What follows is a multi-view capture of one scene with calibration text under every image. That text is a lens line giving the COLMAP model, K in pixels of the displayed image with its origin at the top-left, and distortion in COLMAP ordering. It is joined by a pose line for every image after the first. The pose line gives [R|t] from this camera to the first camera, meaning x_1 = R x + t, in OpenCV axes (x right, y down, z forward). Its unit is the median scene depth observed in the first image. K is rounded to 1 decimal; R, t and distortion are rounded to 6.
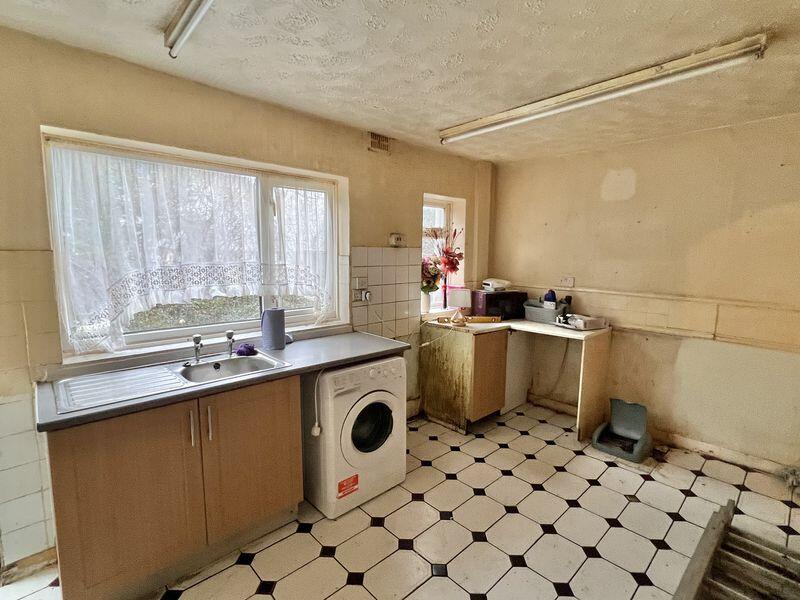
lens RADIAL K [[393.3, 0, 396.1], [0, 393.3, 299.8], [0, 0, 1]] dist [-0.002905, -0.000052]
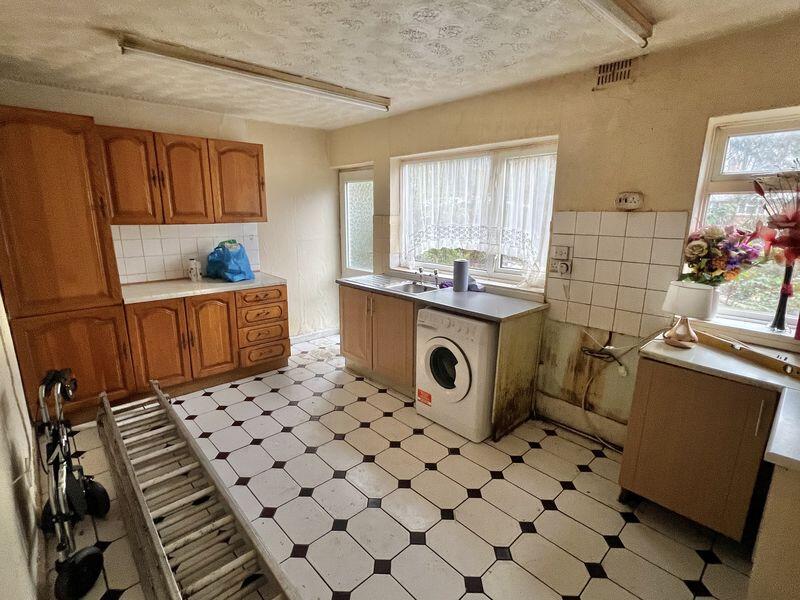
lens RADIAL K [[393.3, 0, 398.2], [0, 393.3, 302.0], [0, 0, 1]] dist [-0.002905, -0.000052]
pose [[-0.007669, 0.210762, -0.977507, 0.852104], [-0.127171, 0.969393, 0.210010, -0.077677], [0.991851, 0.125922, 0.019368, 0.658551]]
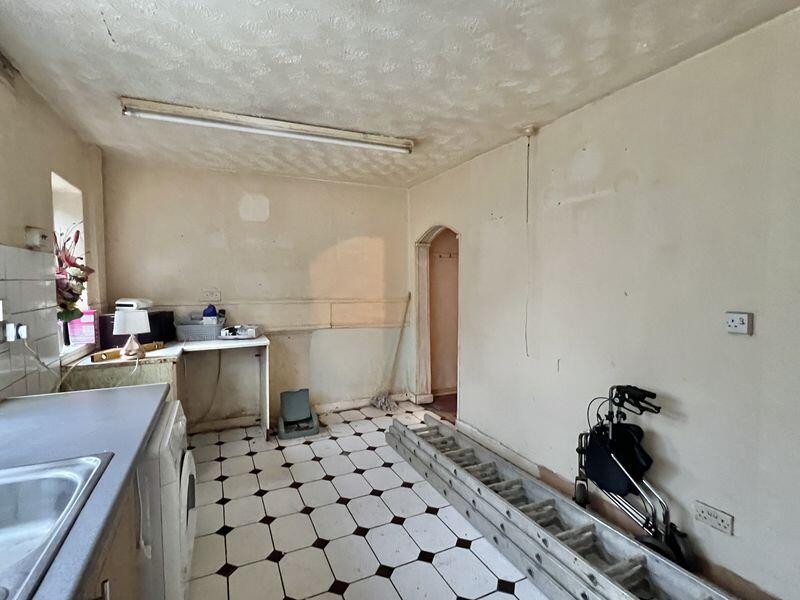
lens RADIAL K [[393.3, 0, 397.6], [0, 393.3, 299.6], [0, 0, 1]] dist [-0.002905, -0.000052]
pose [[0.301965, -0.057378, 0.951591, -0.464907], [0.120633, 0.992463, 0.021563, -0.002538], [-0.945656, 0.108282, 0.306611, 0.328346]]
